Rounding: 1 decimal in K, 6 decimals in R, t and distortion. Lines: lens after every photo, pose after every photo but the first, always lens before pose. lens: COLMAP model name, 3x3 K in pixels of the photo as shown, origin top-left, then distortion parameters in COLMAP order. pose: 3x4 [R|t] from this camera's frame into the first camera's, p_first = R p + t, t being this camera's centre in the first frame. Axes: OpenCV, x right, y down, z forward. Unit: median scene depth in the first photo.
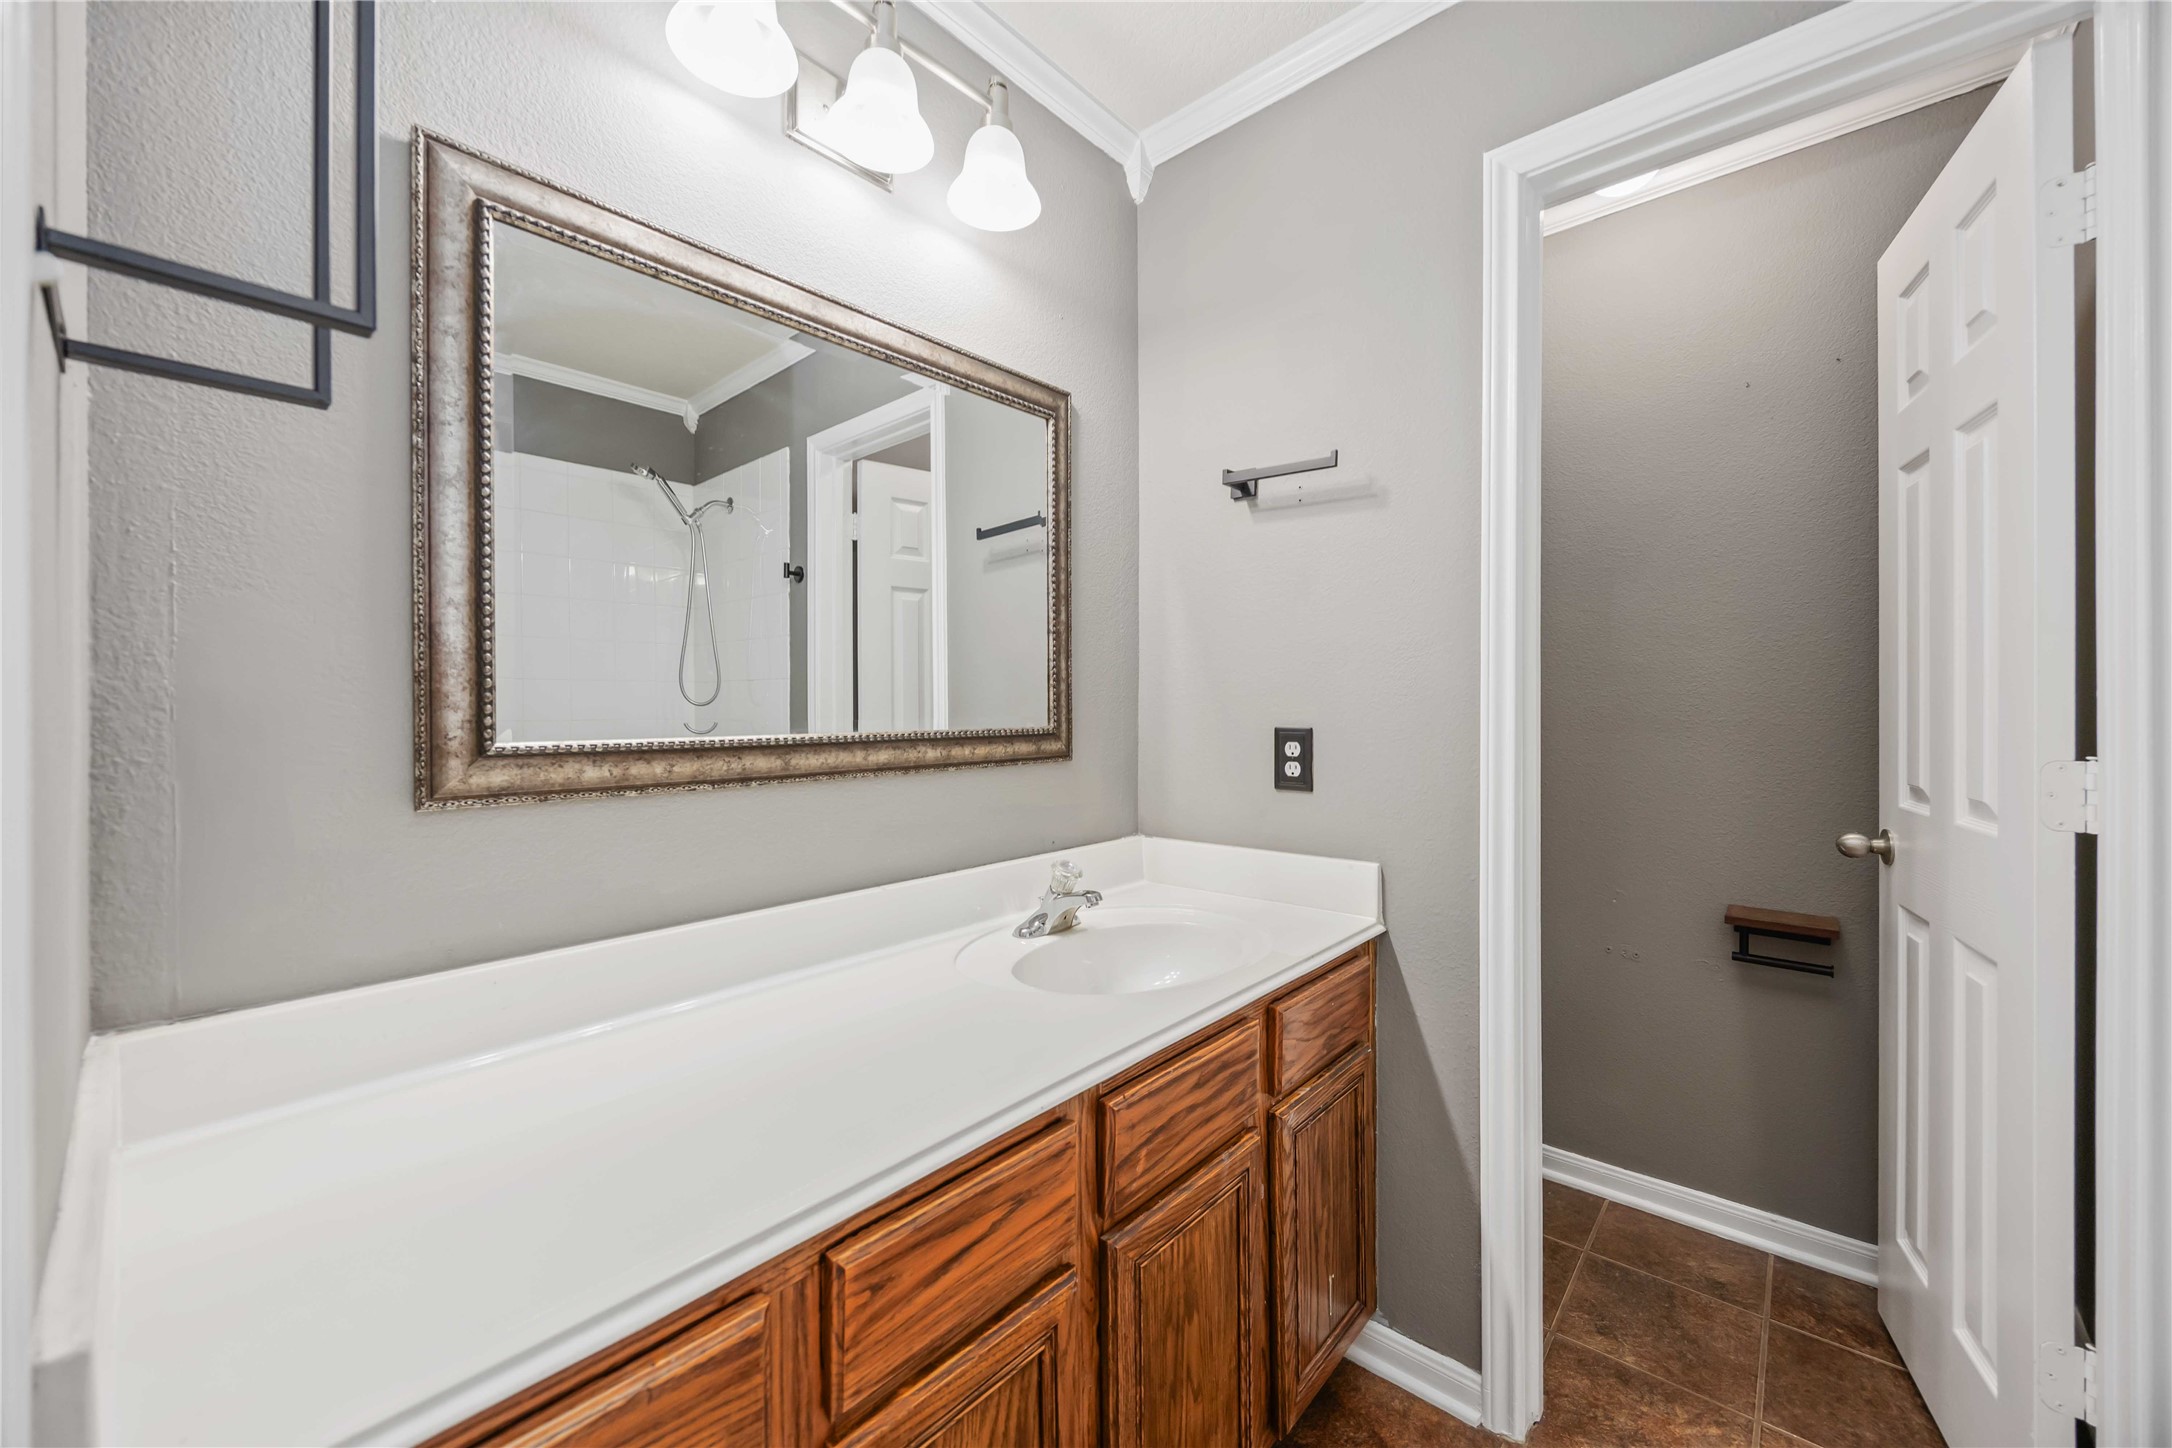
lens RADIAL K [[829.8, 0, 1080.6], [0, 829.8, 717.0], [0, 0, 1]] dist [-0.000633, 0.000034]
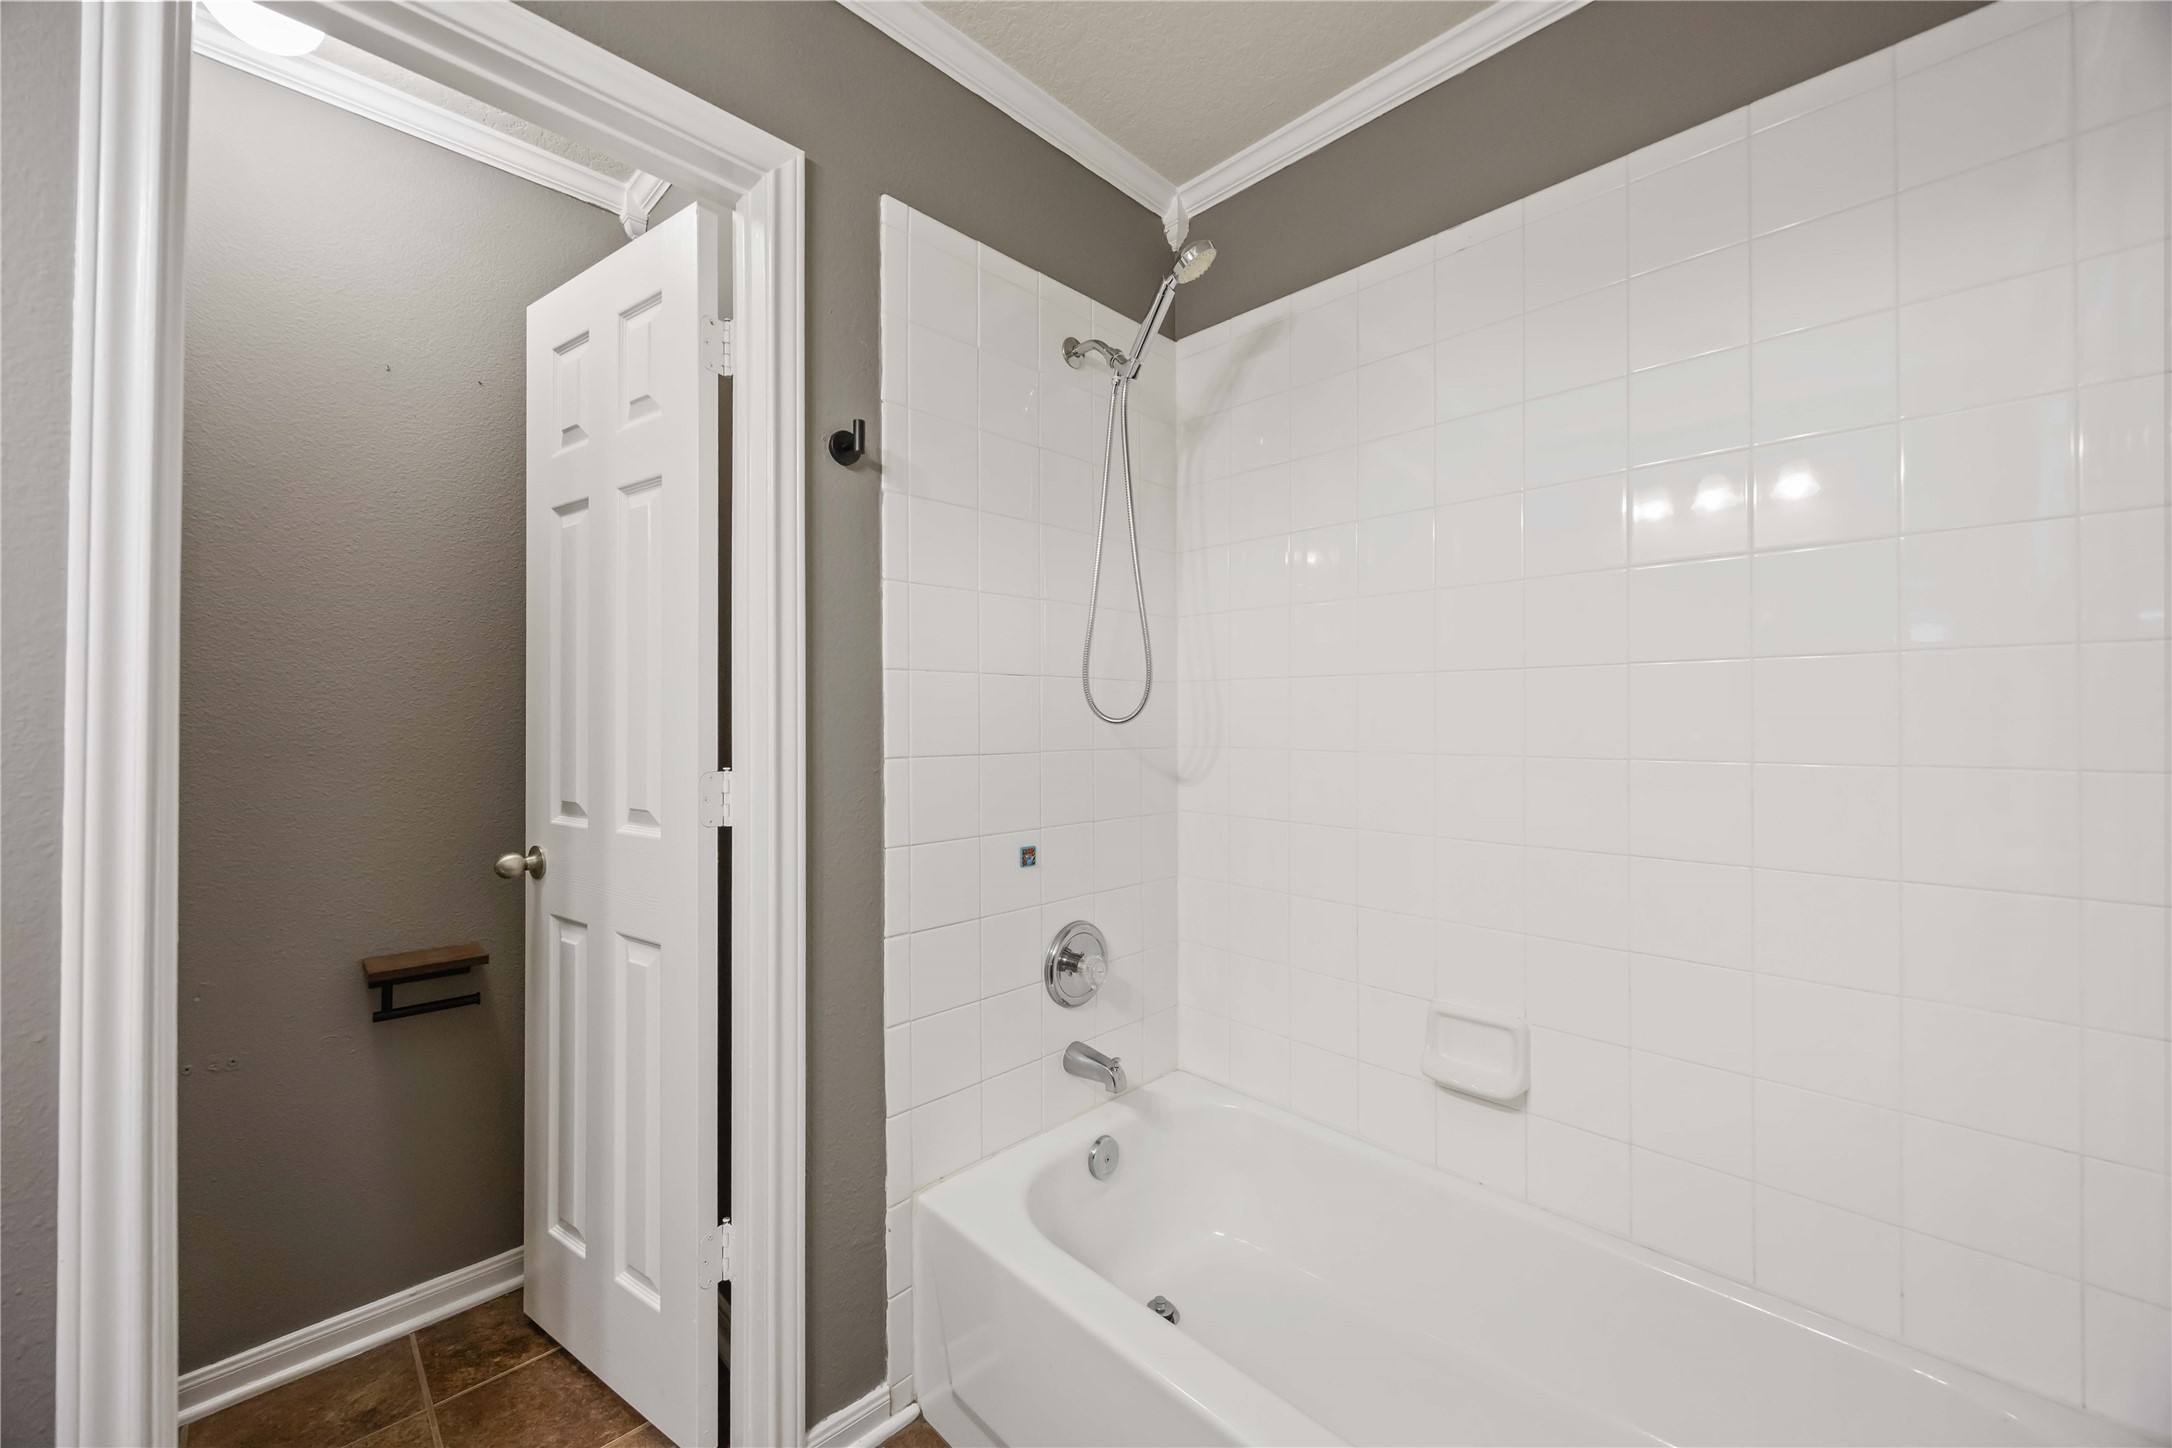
lens RADIAL K [[821.8, 0, 1075.1], [0, 821.8, 720.3], [0, 0, 1]] dist [0.000611, 0.000146]
pose [[0.067623, 0.011855, 0.997640, -0.027743], [0.013202, 0.999831, -0.012776, -0.001702], [-0.997624, 0.014035, 0.067456, 0.238867]]
